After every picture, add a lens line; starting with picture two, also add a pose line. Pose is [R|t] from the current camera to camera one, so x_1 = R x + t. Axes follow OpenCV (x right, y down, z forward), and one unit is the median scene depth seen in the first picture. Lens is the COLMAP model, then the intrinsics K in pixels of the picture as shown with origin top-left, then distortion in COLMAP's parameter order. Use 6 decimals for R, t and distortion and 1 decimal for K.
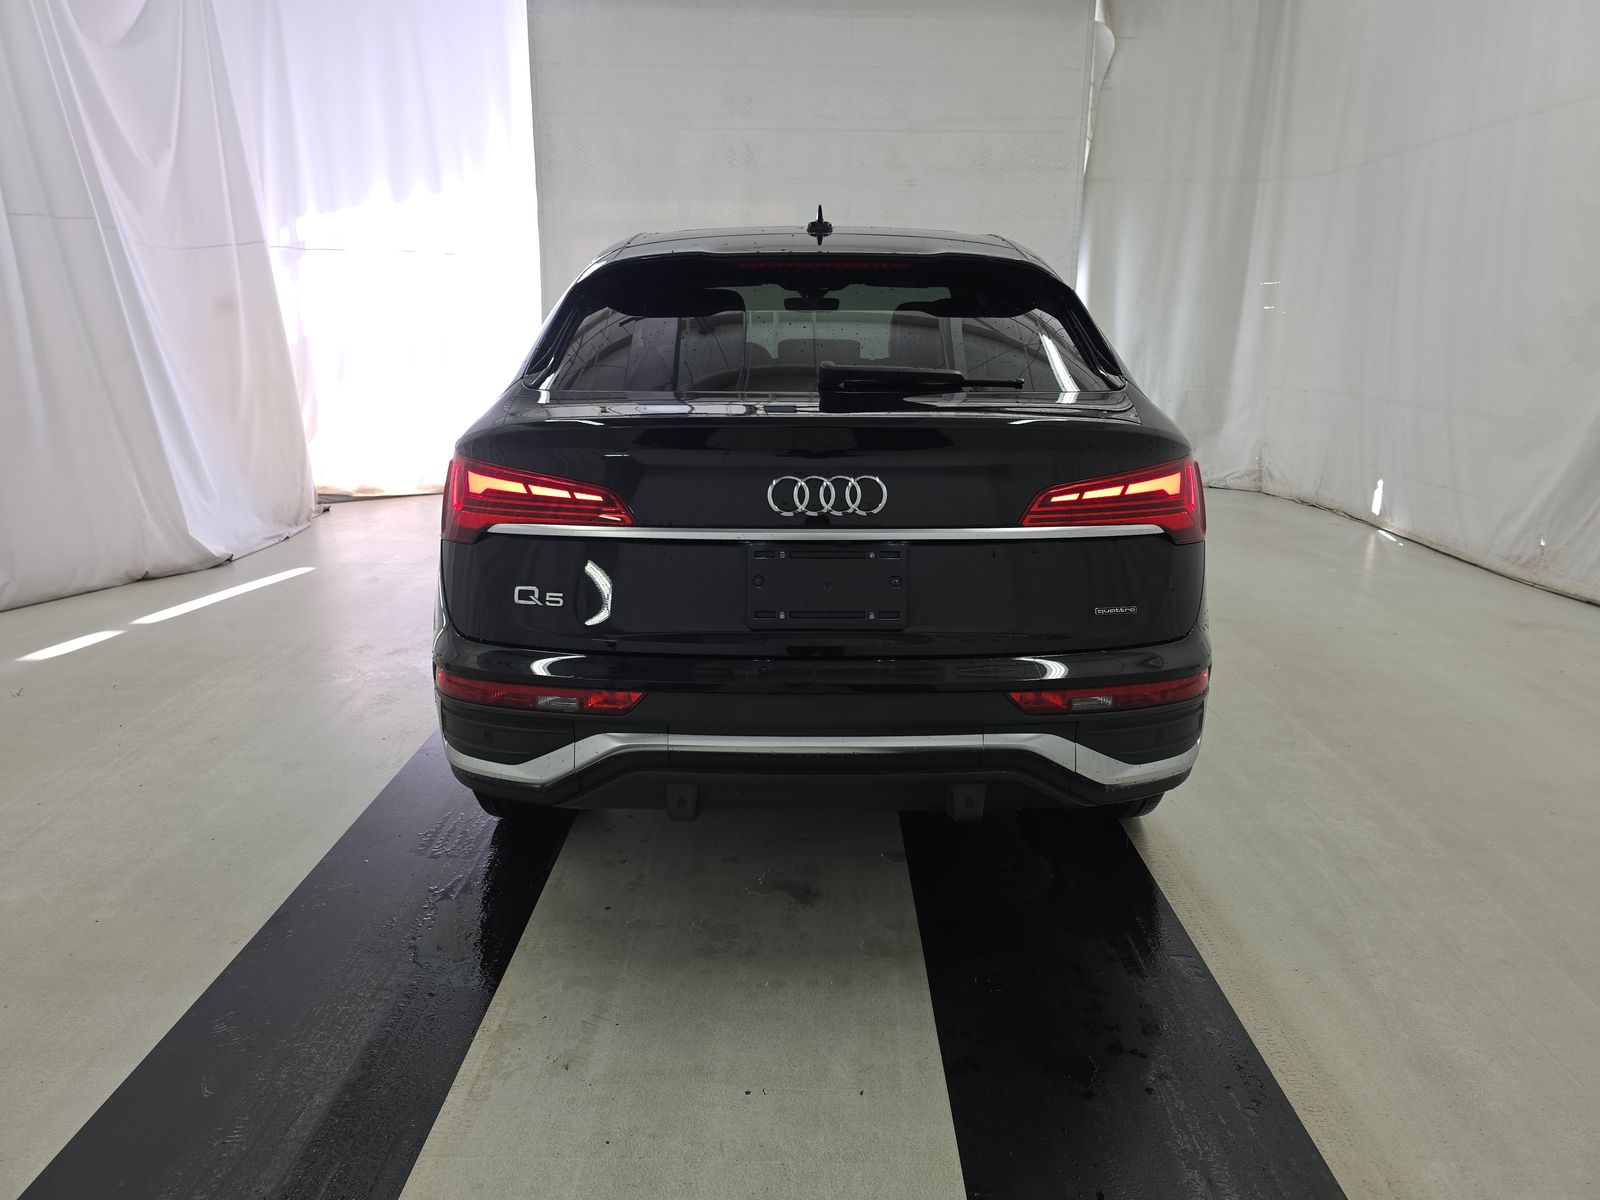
lens RADIAL K [[1065.9, 0, 811.9], [0, 1065.9, 603.5], [0, 0, 1]] dist [0.035551, 0.000209]
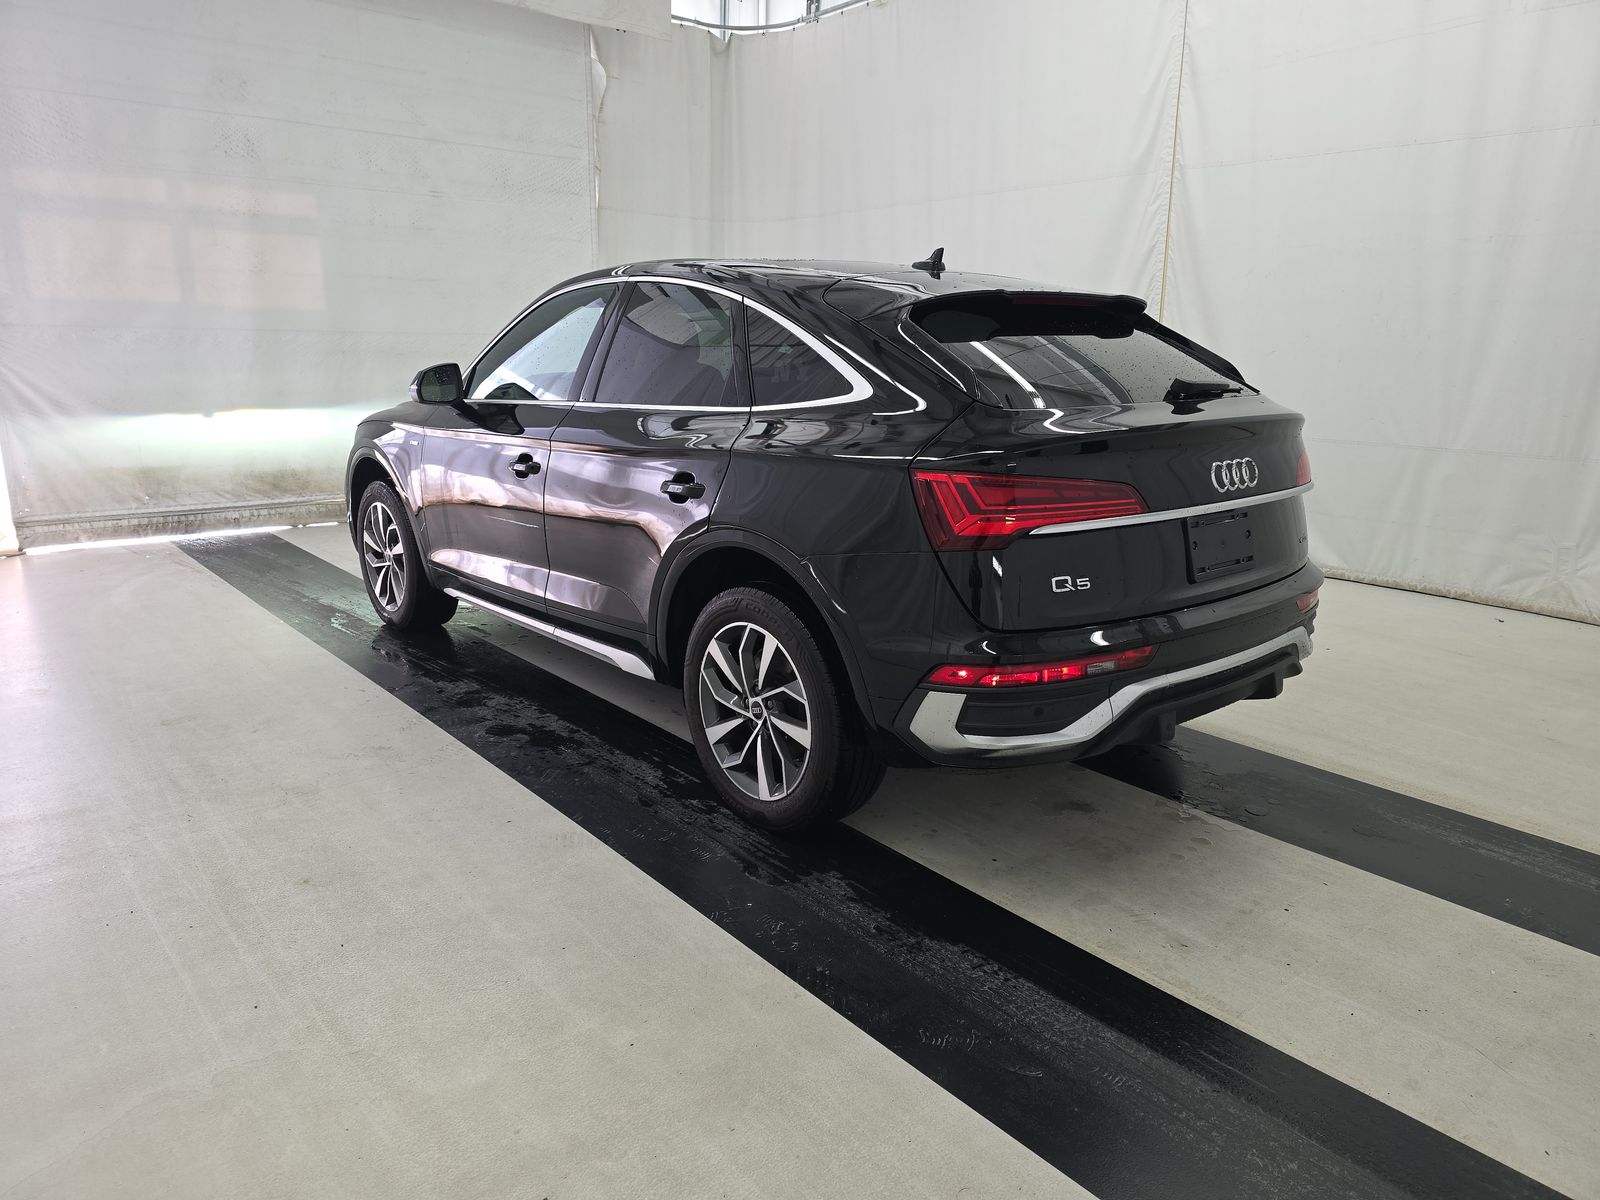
lens RADIAL K [[1065.9, 0, 811.9], [0, 1065.9, 603.5], [0, 0, 1]] dist [0.035551, 0.000209]
pose [[0.774663, -0.157910, 0.612341, -1.202339], [0.163984, 0.985359, 0.046651, -0.086608], [-0.610742, 0.064275, 0.789216, 0.238640]]
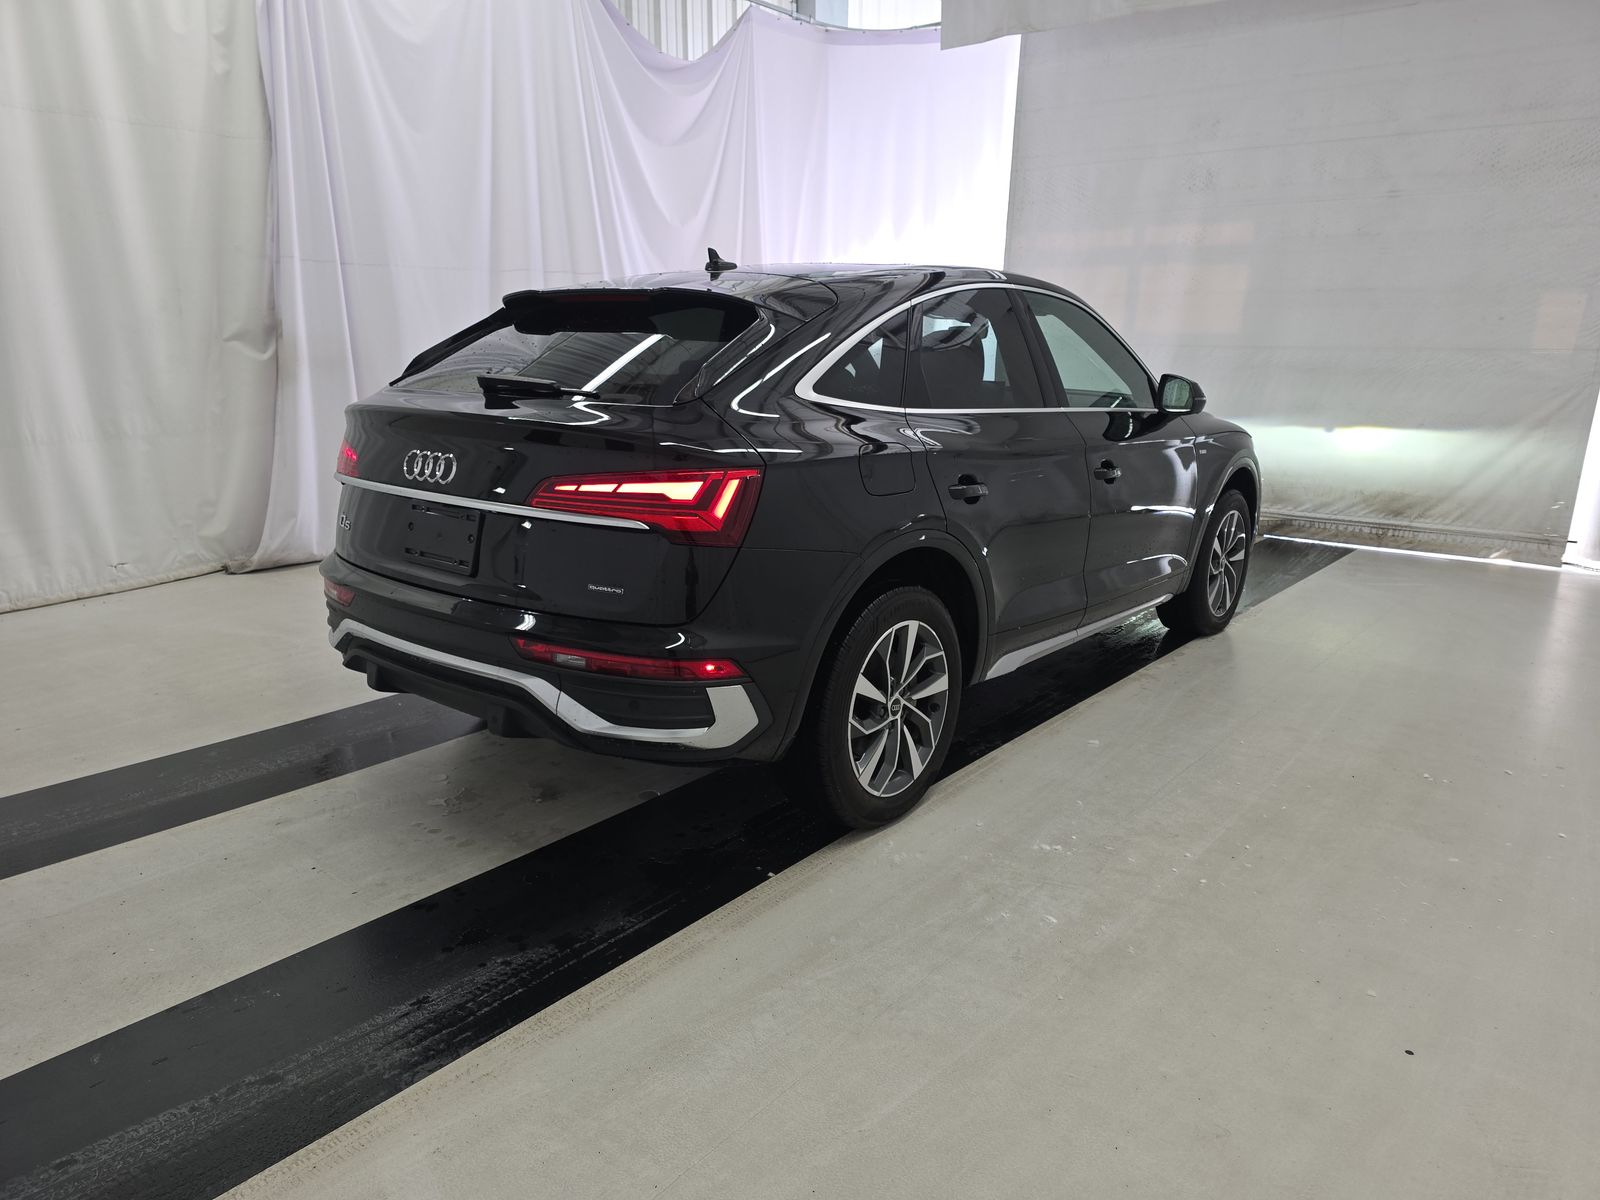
lens RADIAL K [[1042.0, 0, 804.3], [0, 1042.0, 606.4], [0, 0, 1]] dist [0.083751, -0.058106]
pose [[0.791029, 0.160550, -0.590337, 1.139827], [-0.172923, 0.984278, 0.035977, -0.053843], [0.586832, 0.073623, 0.806355, 0.197922]]
